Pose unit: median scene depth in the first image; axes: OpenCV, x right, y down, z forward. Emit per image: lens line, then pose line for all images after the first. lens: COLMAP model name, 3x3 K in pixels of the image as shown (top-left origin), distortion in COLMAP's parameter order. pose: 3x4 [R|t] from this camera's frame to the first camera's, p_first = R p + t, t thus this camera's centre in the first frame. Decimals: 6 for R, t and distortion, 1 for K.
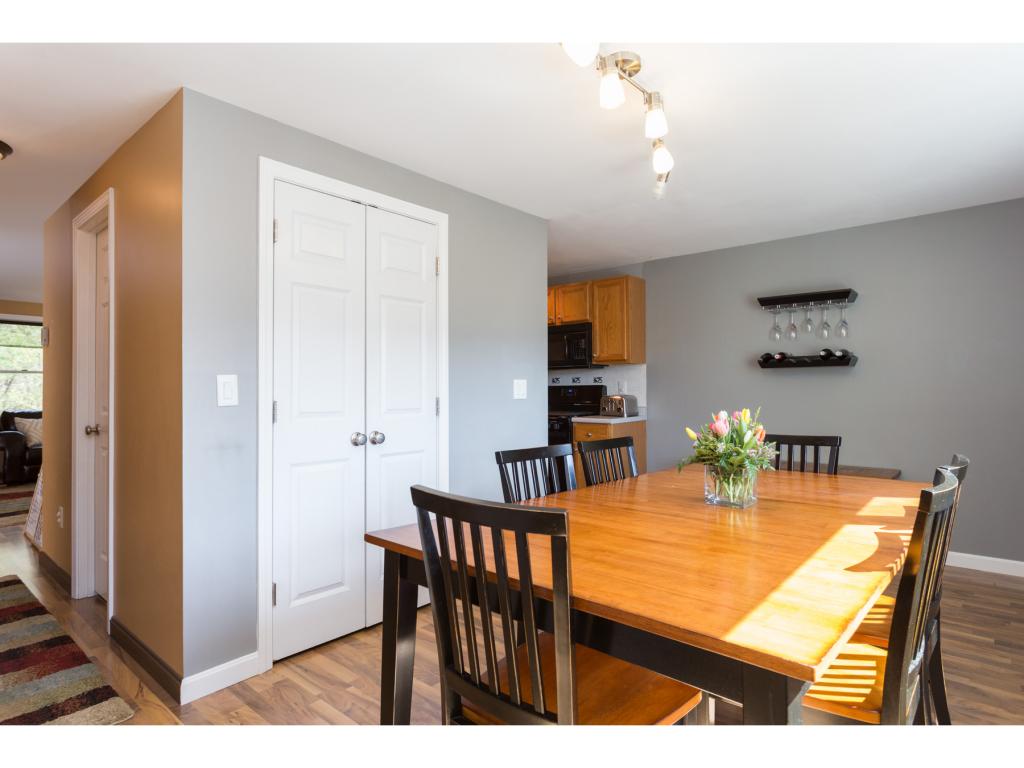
lens RADIAL K [[560.7, 0, 508.8], [0, 560.7, 387.0], [0, 0, 1]] dist [0.014293, -0.002121]
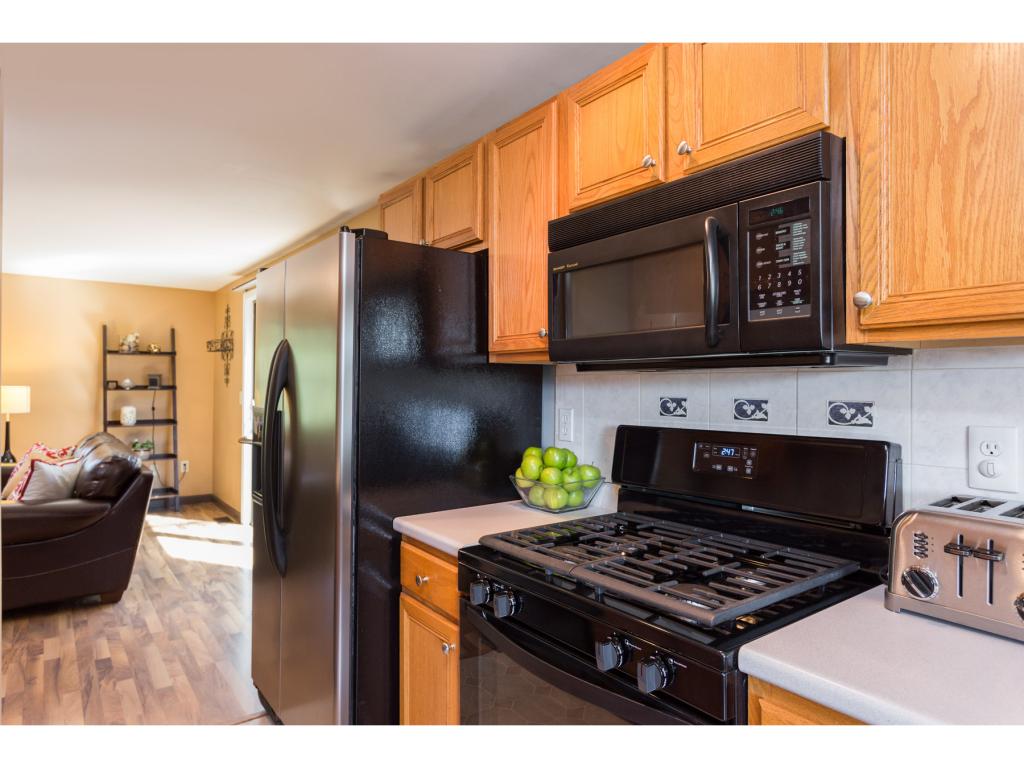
lens RADIAL K [[629.4, 0, 514.0], [0, 629.4, 388.6], [0, 0, 1]] dist [0.001954, -0.000359]
pose [[0.977706, 0.013190, -0.209564, 0.077311], [-0.011259, 0.999882, 0.010407, -0.024938], [0.209677, -0.007815, 0.977739, 0.724562]]
